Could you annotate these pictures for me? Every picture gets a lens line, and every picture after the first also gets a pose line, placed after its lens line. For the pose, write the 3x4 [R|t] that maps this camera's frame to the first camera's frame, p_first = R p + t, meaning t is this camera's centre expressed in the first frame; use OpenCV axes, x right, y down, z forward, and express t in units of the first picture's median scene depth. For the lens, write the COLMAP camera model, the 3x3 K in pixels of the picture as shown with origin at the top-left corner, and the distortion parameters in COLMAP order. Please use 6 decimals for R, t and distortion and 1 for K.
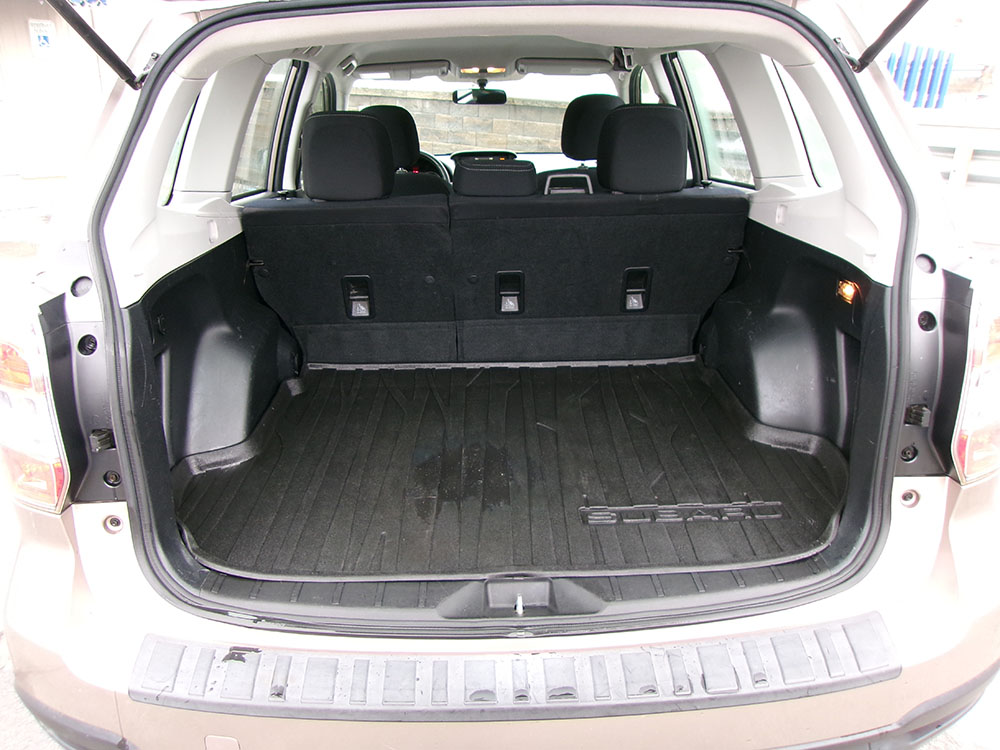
lens RADIAL K [[763.0, 0, 501.1], [0, 763.0, 378.9], [0, 0, 1]] dist [-0.026619, 0.043552]
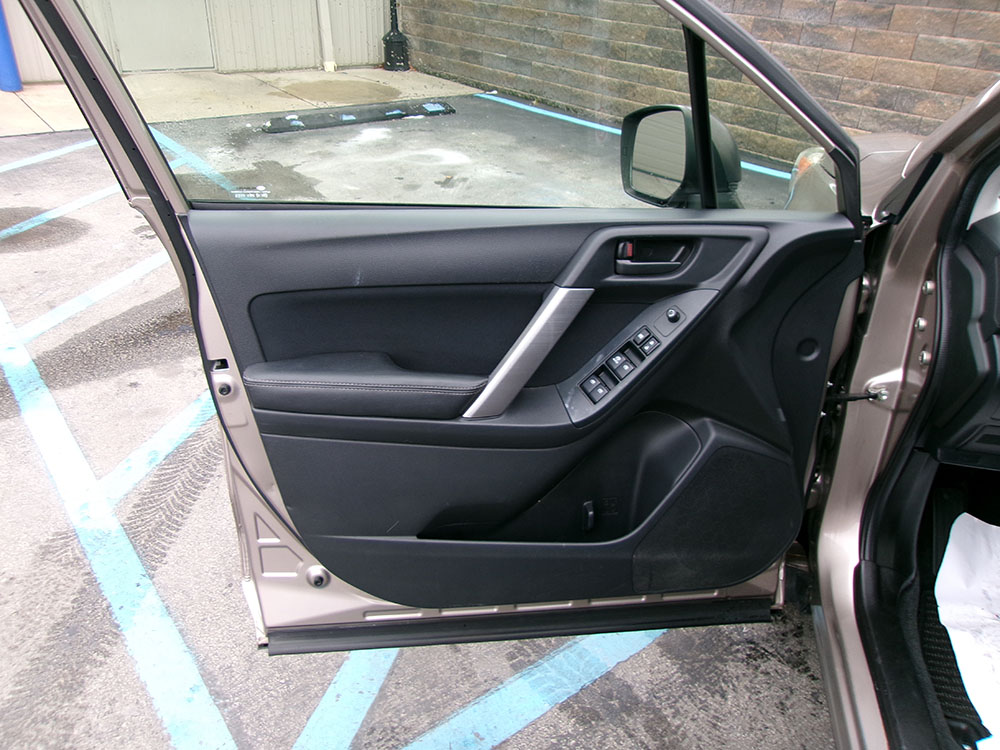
lens RADIAL K [[763.0, 0, 500.5], [0, 763.0, 370.0], [0, 0, 1]] dist [-0.026619, 0.043552]
pose [[0.969349, 0.120971, -0.213843, -1.202912], [-0.092504, 0.986036, 0.138481, -0.905980], [0.227609, -0.114455, 0.967003, 2.536759]]
